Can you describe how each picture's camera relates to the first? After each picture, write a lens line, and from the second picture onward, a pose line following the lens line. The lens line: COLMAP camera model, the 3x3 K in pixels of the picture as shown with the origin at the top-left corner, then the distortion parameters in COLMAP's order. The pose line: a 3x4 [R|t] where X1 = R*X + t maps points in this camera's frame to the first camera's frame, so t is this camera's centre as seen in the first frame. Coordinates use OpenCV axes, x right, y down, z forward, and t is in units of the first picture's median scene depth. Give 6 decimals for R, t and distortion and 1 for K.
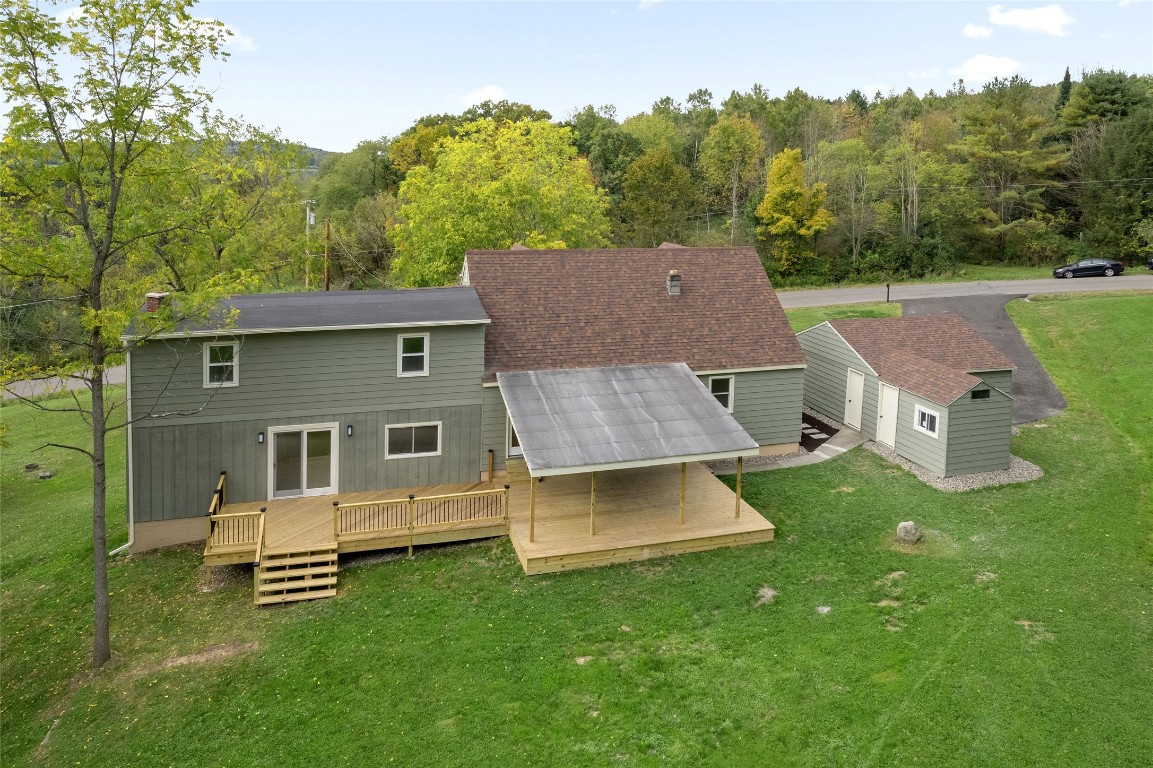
lens RADIAL K [[729.7, 0, 576.5], [0, 729.7, 384.0], [0, 0, 1]] dist [-0.004457, -0.095337]
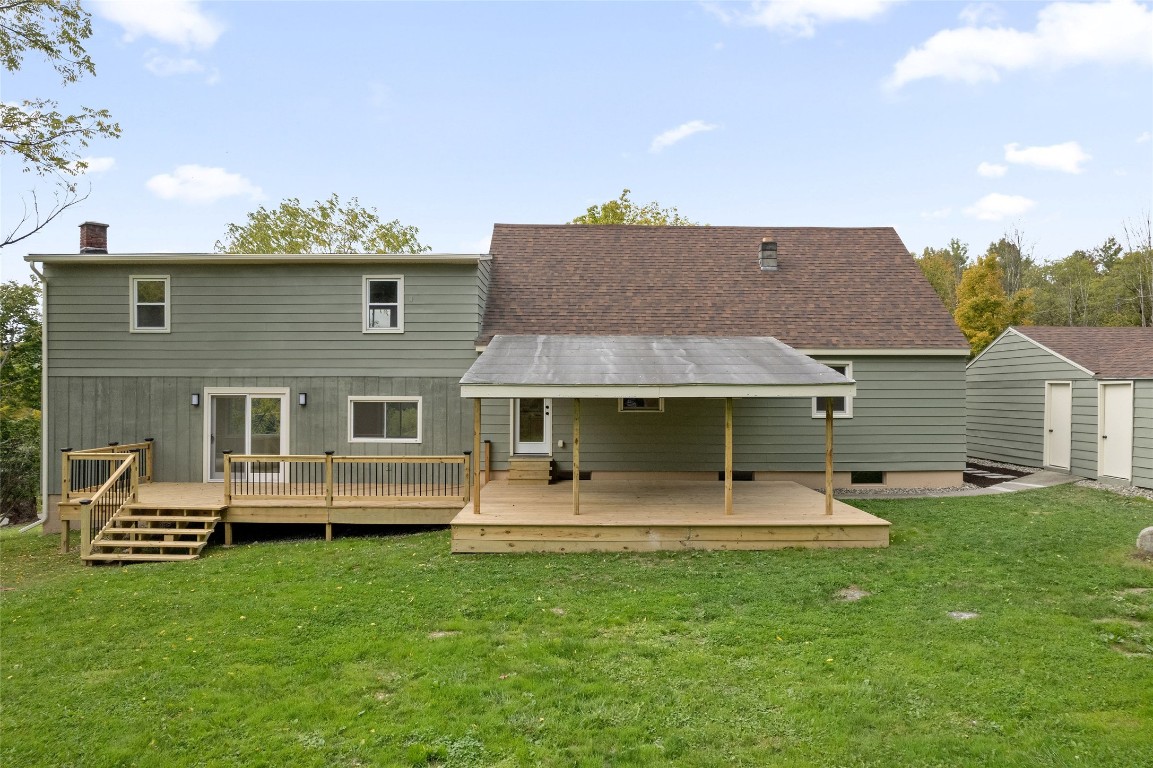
lens RADIAL K [[709.9, 0, 548.3], [0, 709.9, 488.0], [0, 0, 1]] dist [-0.062888, 0.041223]
pose [[0.956243, 0.004274, -0.292542, 0.172281], [-0.034880, 0.994427, -0.099487, 0.233469], [0.290487, 0.105338, 0.951063, 0.373251]]
